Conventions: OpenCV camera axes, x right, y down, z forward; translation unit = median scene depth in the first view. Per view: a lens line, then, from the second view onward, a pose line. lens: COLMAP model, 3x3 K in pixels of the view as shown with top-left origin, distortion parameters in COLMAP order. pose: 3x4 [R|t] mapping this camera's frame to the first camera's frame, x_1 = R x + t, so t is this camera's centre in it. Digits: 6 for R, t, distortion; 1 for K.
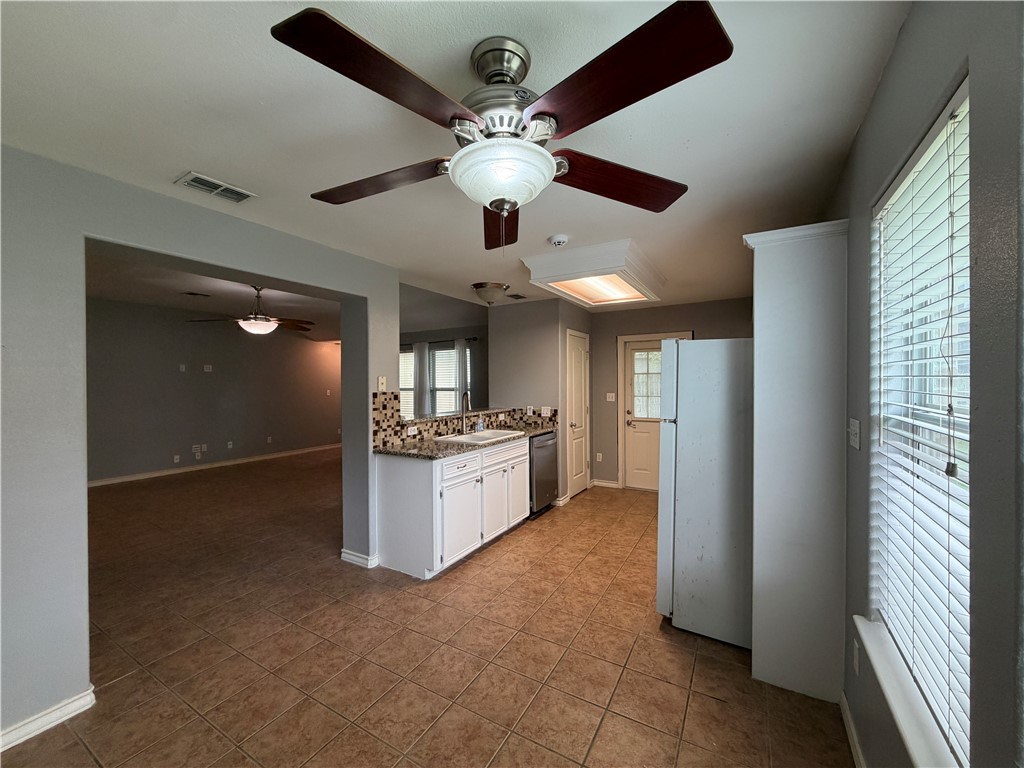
lens RADIAL K [[408.8, 0, 508.0], [0, 408.8, 384.9], [0, 0, 1]] dist [0.001182, -0.000160]
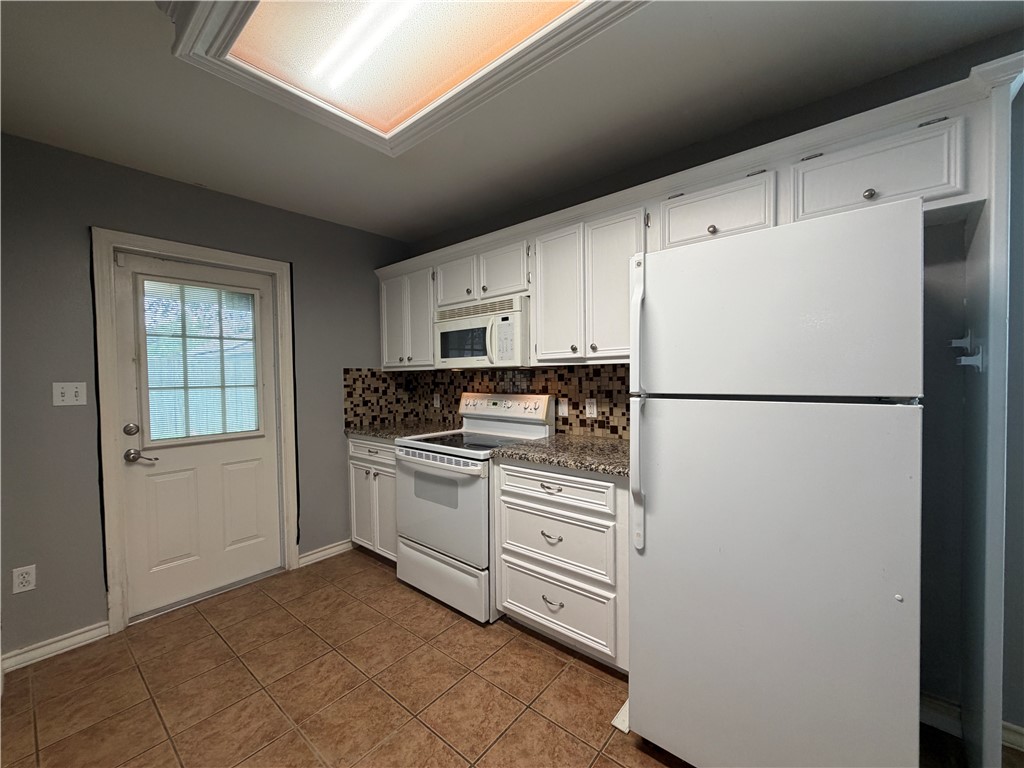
lens RADIAL K [[408.8, 0, 509.3], [0, 408.8, 385.1], [0, 0, 1]] dist [0.001182, -0.000160]
pose [[0.166184, -0.019426, 0.985903, -0.046181], [0.020911, 0.999651, 0.016172, 0.032780], [-0.985873, 0.017928, 0.166532, 0.767009]]
